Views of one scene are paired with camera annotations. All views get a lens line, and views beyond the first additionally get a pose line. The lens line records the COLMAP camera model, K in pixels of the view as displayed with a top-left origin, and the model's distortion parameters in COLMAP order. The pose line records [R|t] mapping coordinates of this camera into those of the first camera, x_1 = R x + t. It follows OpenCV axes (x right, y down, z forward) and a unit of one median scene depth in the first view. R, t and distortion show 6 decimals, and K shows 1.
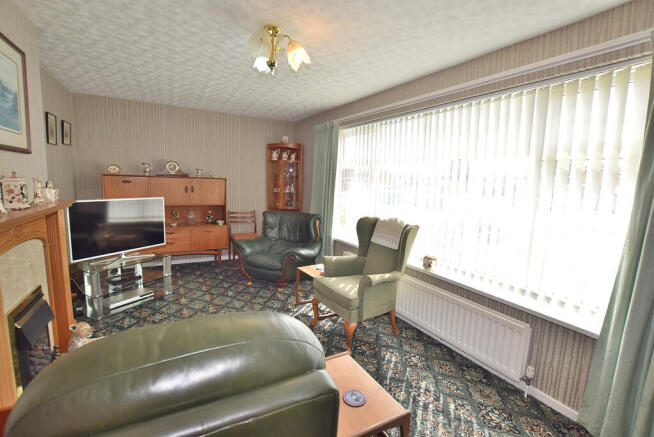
lens RADIAL K [[292.5, 0, 330.9], [0, 292.5, 218.9], [0, 0, 1]] dist [-0.028777, 0.001042]
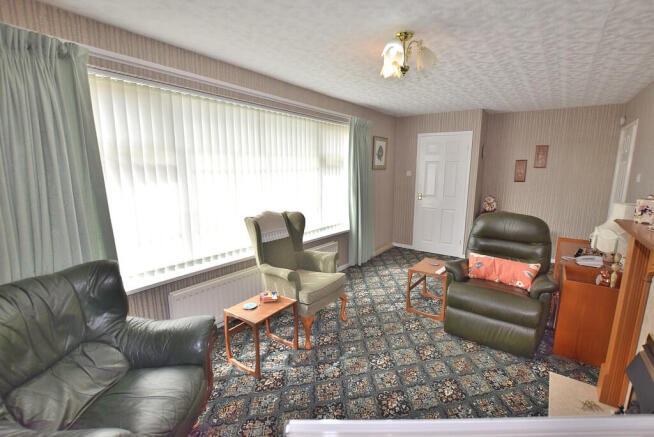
lens RADIAL K [[292.5, 0, 330.9], [0, 292.5, 218.9], [0, 0, 1]] dist [-0.028777, 0.001042]
pose [[-0.386283, -0.195790, 0.901361, -0.629251], [0.097138, 0.963143, 0.250839, -0.170289], [-0.917251, 0.184451, -0.353027, 0.938798]]
